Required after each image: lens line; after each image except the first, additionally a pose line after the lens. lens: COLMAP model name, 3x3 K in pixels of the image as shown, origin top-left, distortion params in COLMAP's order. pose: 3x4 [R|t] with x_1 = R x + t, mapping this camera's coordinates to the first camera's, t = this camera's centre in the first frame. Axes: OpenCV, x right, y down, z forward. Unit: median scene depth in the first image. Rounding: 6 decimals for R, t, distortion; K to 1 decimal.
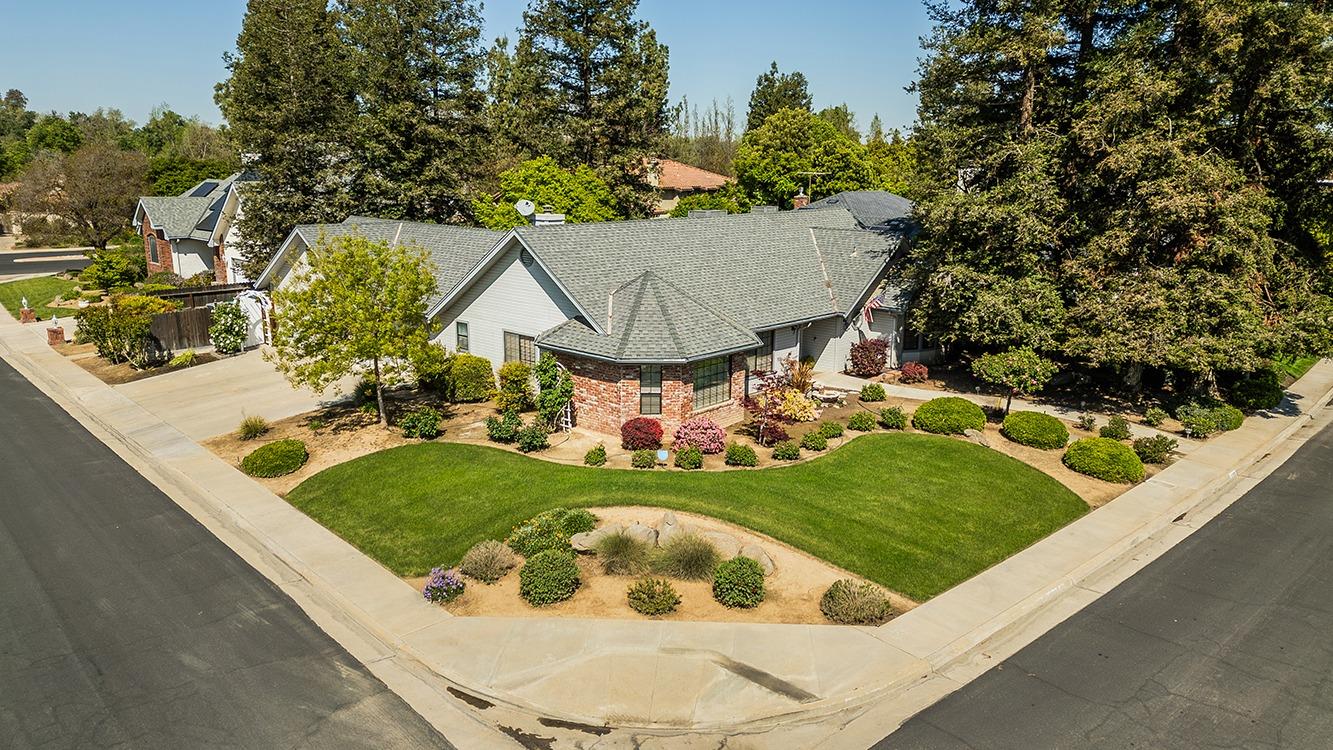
lens RADIAL K [[956.6, 0, 657.1], [0, 956.6, 383.3], [0, 0, 1]] dist [0.050932, -0.022173]
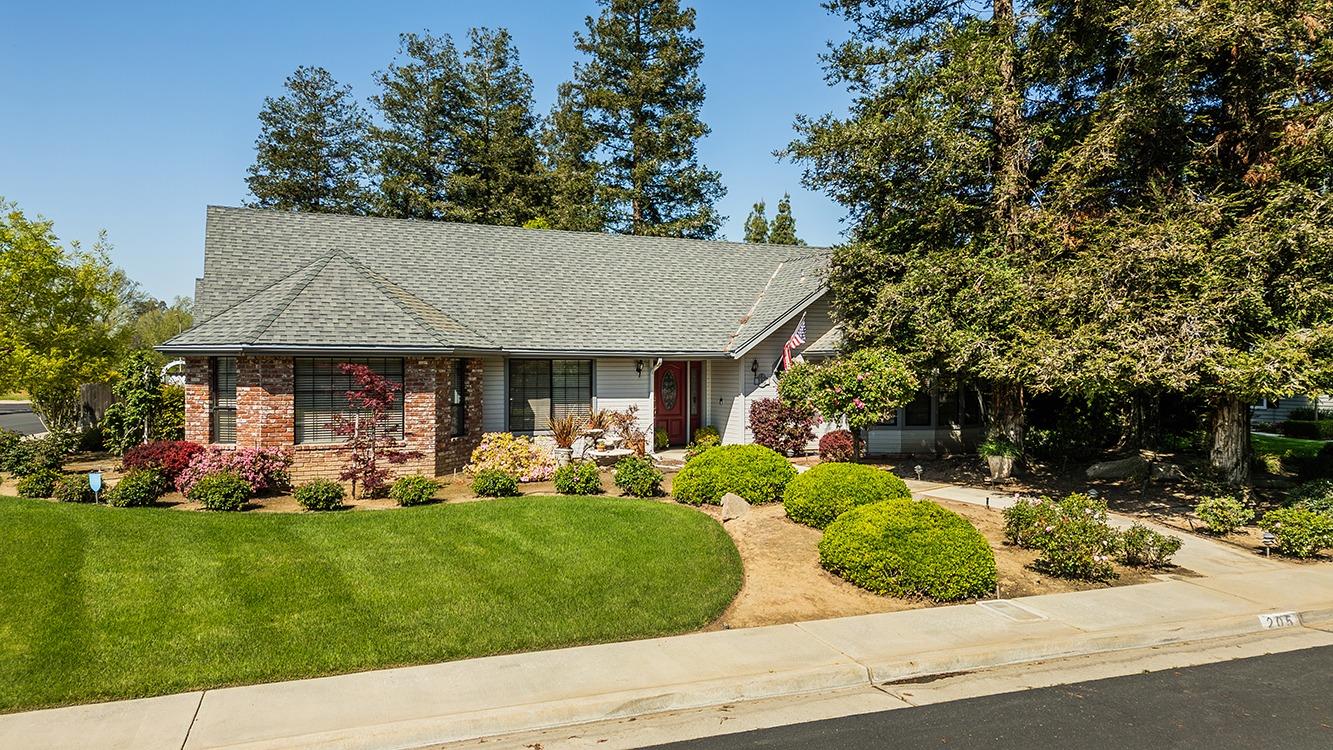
lens RADIAL K [[956.6, 0, 677.0], [0, 956.6, 379.3], [0, 0, 1]] dist [0.050932, -0.022173]
pose [[0.938980, 0.008305, -0.343872, 0.443124], [-0.081265, 0.976764, -0.198313, 0.084895], [0.334234, 0.214156, 0.917837, 0.498791]]
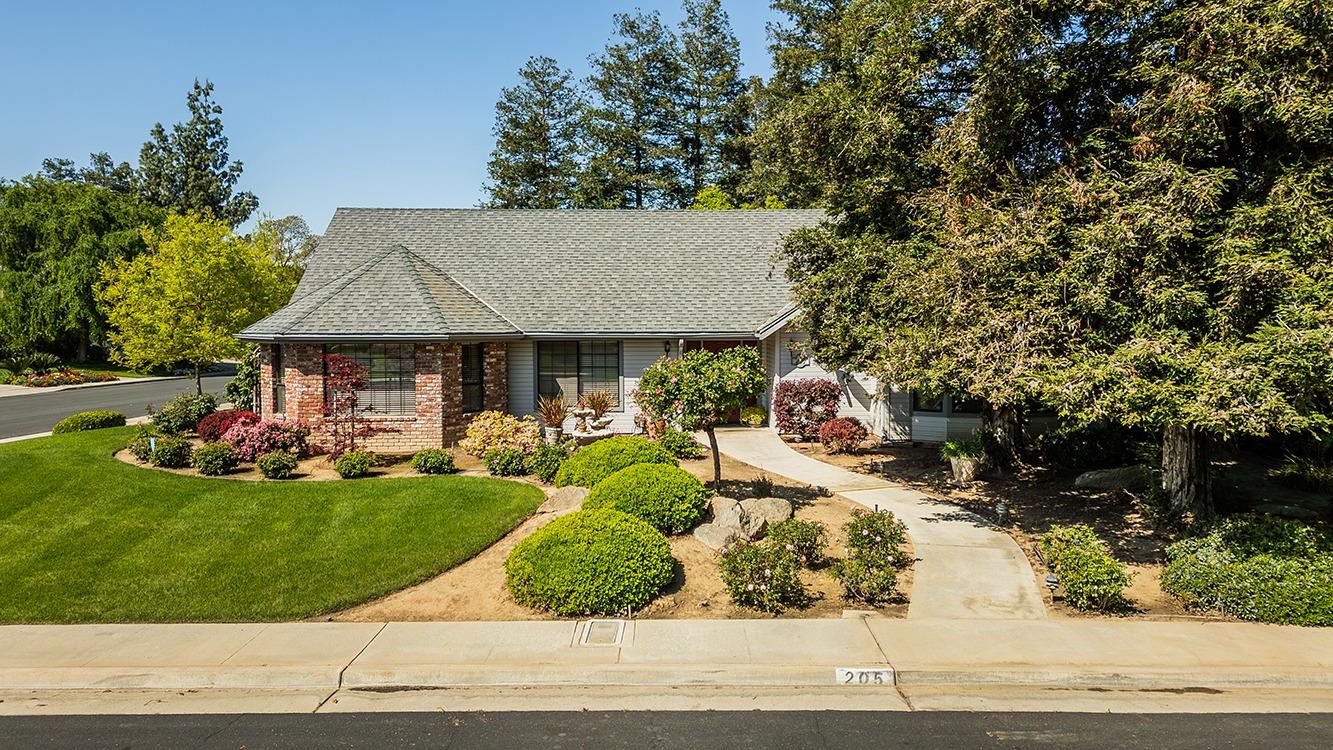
lens RADIAL K [[956.6, 0, 668.8], [0, 956.6, 375.6], [0, 0, 1]] dist [0.050932, -0.022173]
pose [[0.740764, 0.046668, -0.670142, 0.671206], [-0.152347, 0.983262, -0.099929, 0.030202], [0.654262, 0.176118, 0.735475, 0.607604]]
